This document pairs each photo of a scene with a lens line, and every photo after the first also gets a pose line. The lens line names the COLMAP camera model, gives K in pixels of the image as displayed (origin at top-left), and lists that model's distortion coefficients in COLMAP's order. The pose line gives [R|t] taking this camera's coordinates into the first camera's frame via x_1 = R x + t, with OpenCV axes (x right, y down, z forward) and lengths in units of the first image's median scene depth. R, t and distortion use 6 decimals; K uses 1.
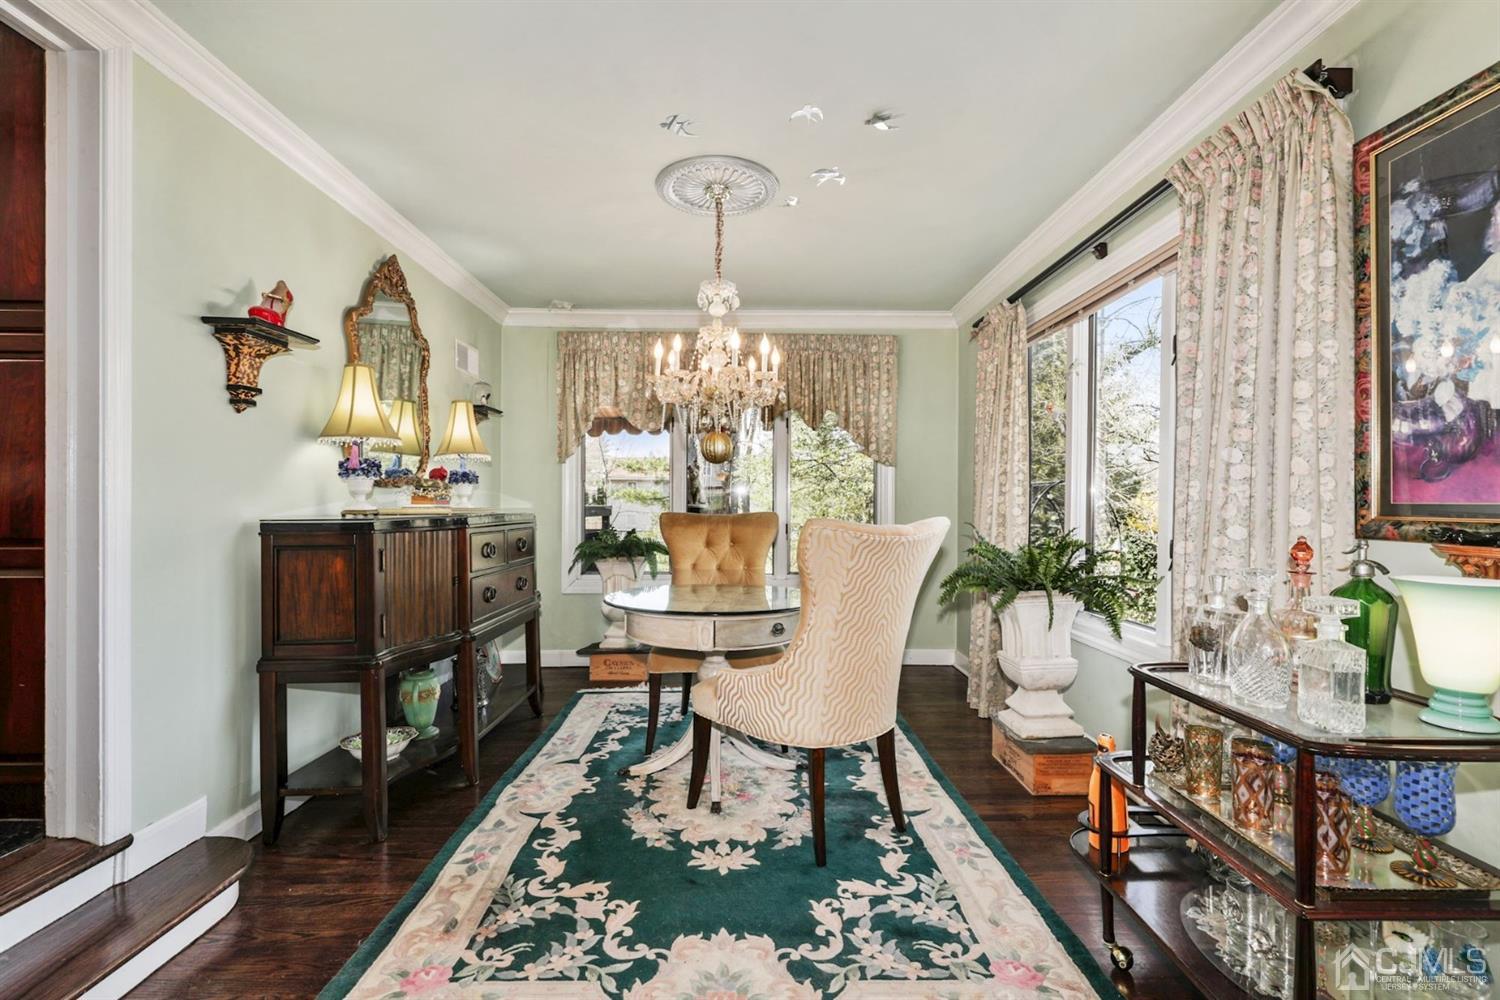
lens RADIAL K [[677.1, 0, 758.2], [0, 677.1, 501.5], [0, 0, 1]] dist [-0.000008, 0.000038]
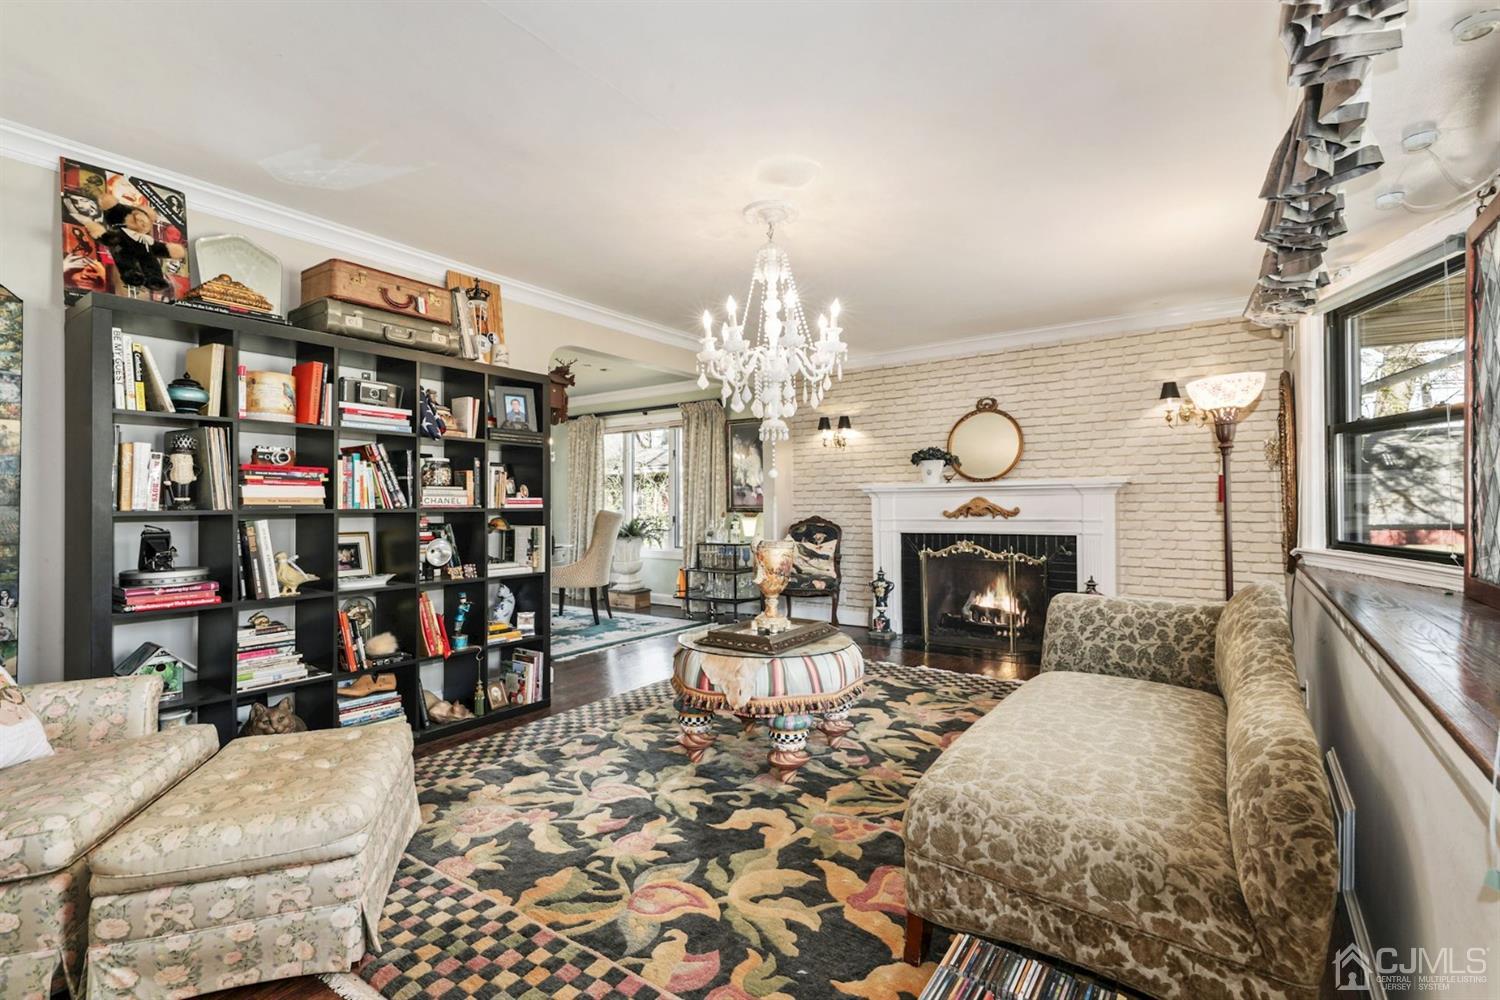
lens RADIAL K [[677.1, 0, 758.2], [0, 677.1, 501.5], [0, 0, 1]] dist [-0.000008, 0.000038]
pose [[0.598718, -0.003914, 0.800950, -2.156521], [0.003894, 0.999990, 0.001976, -0.017199], [-0.800950, 0.001936, 0.598728, -1.537698]]
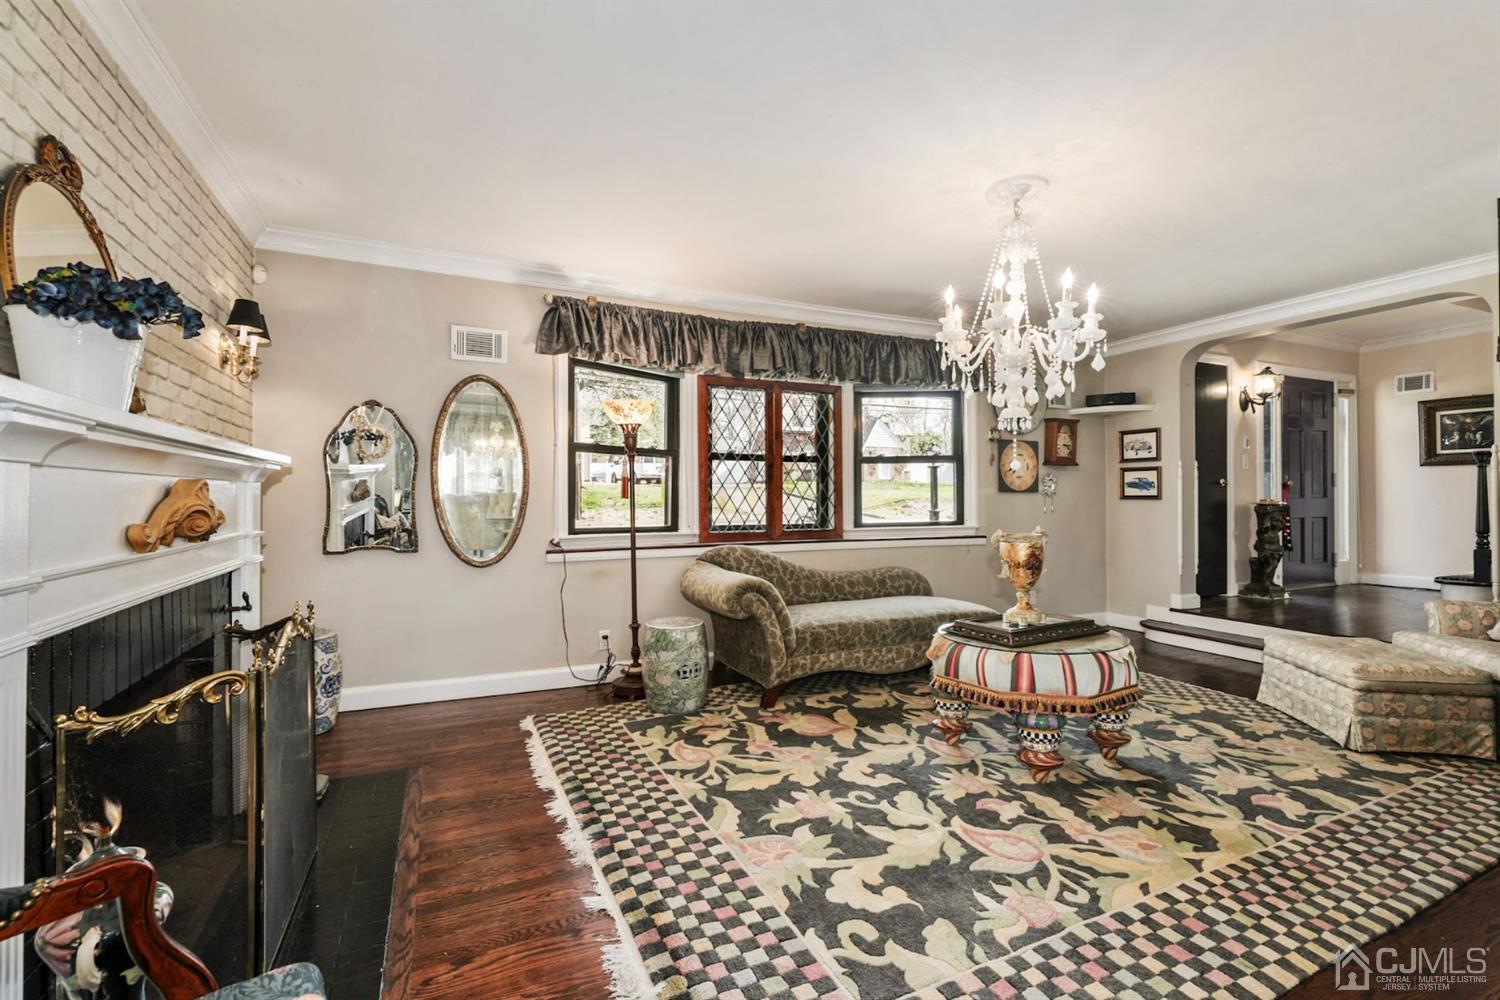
lens RADIAL K [[677.1, 0, 758.2], [0, 677.1, 501.5], [0, 0, 1]] dist [-0.000008, 0.000038]
pose [[-0.917314, -0.000469, -0.398164, 0.344717], [0.000368, 0.999998, -0.002025, 0.004829], [0.398164, -0.002004, -0.917312, 0.604796]]
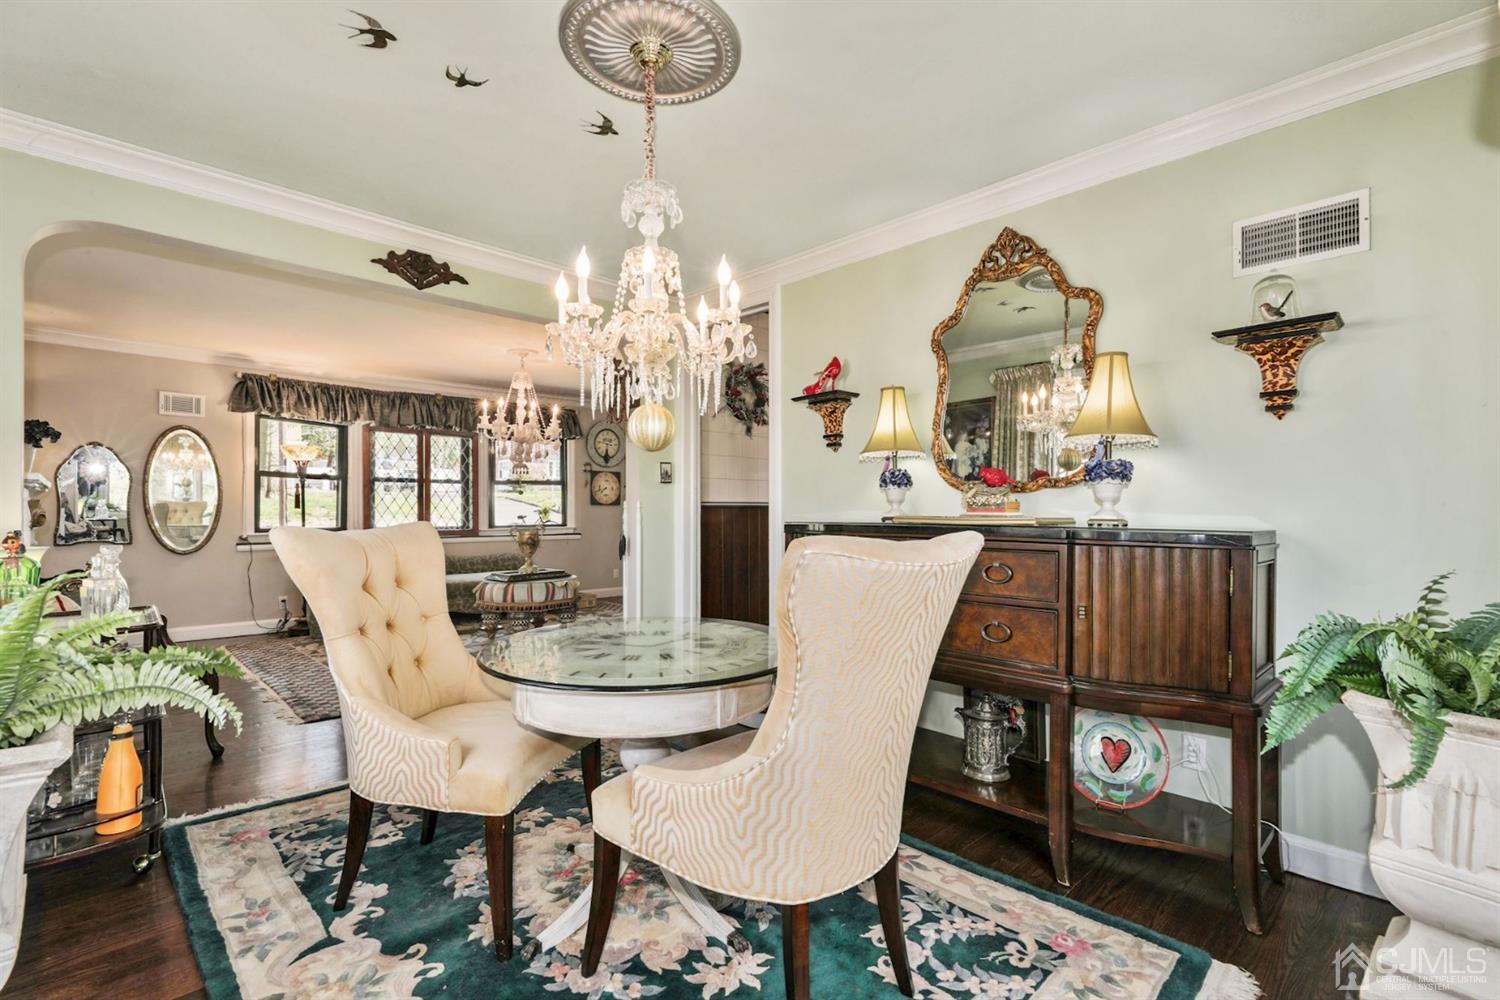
lens RADIAL K [[675.7, 0, 751.3], [0, 675.7, 511.7], [0, 0, 1]] dist [-0.000236, -0.000006]
pose [[-0.732511, -0.000446, -0.680755, 0.490098], [-0.000660, 1.000000, 0.000055, 0.003793], [0.680755, 0.000490, -0.732511, 2.269729]]
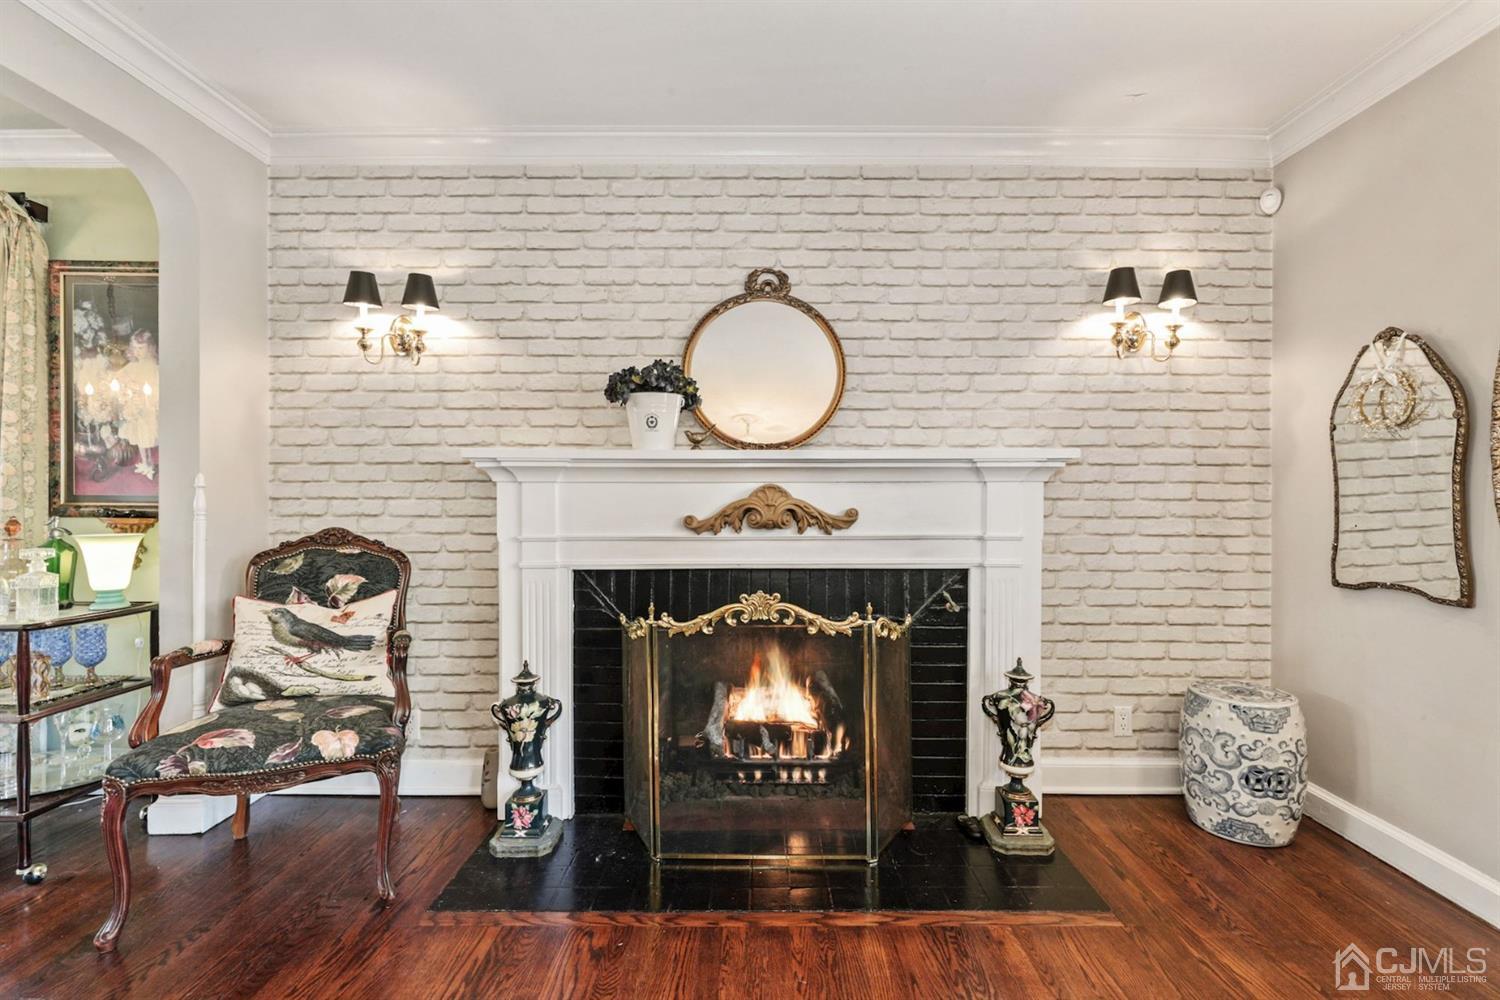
lens RADIAL K [[677.1, 0, 758.2], [0, 677.1, 501.5], [0, 0, 1]] dist [-0.000008, 0.000038]
pose [[0.030565, -0.006081, 0.999514, -0.549365], [-0.007722, 0.999950, 0.006320, -0.003338], [-0.999503, -0.007912, 0.030517, -0.594189]]
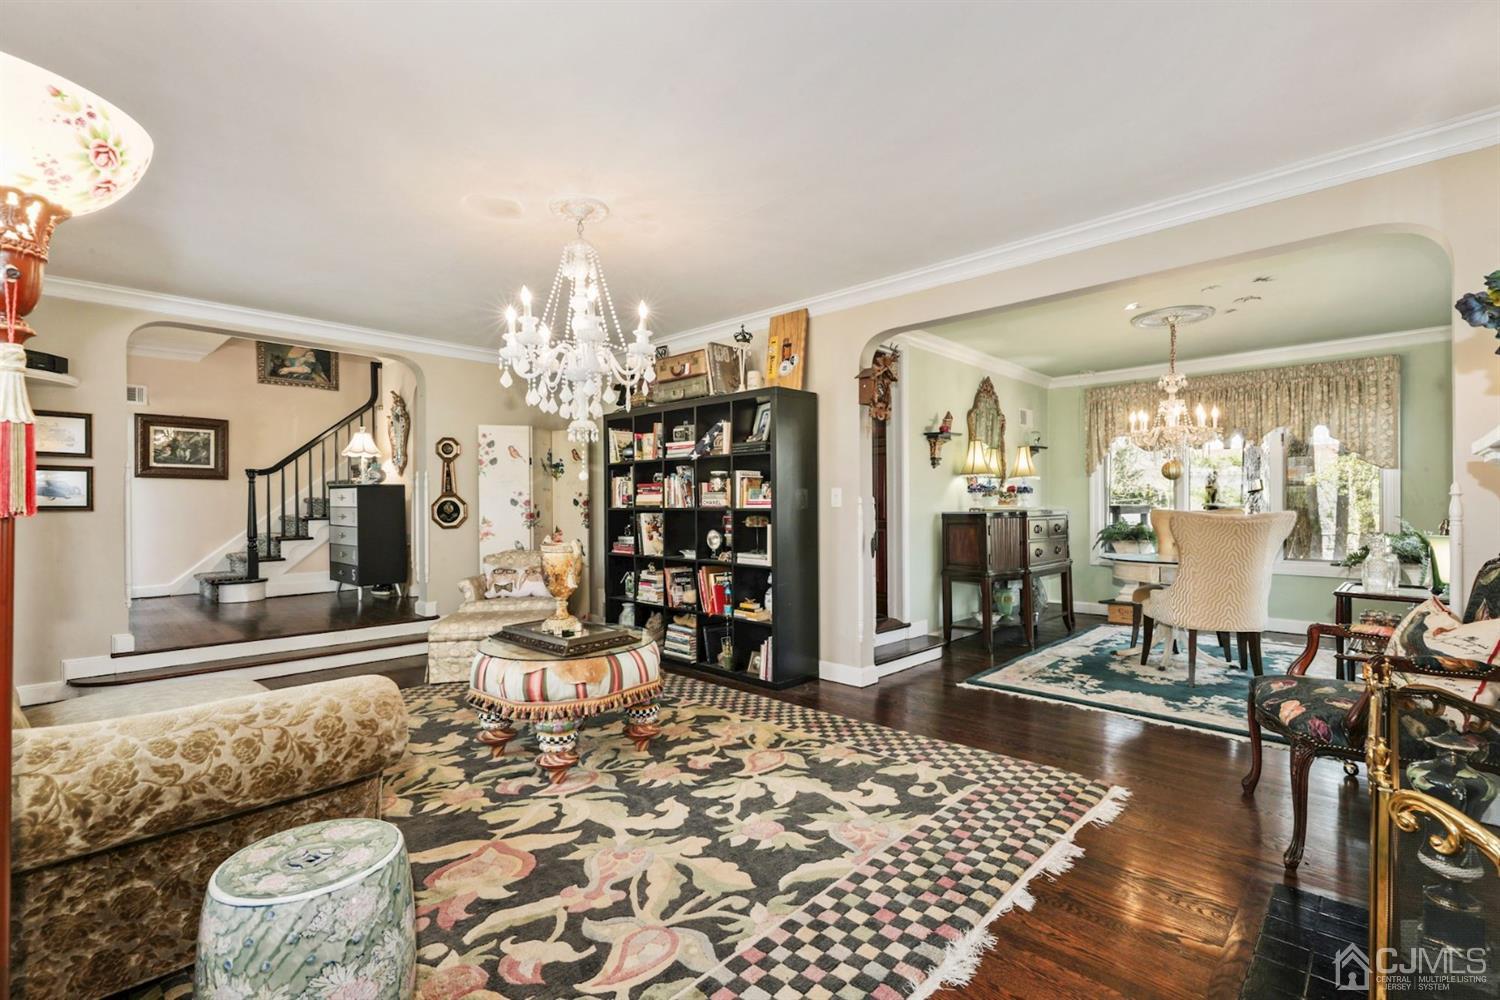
lens RADIAL K [[677.1, 0, 758.2], [0, 677.1, 501.5], [0, 0, 1]] dist [-0.000008, 0.000038]
pose [[0.708469, -0.009990, -0.705672, 0.611661], [0.010174, 0.999940, -0.003941, -0.009785], [0.705669, -0.004388, 0.708528, -1.422463]]
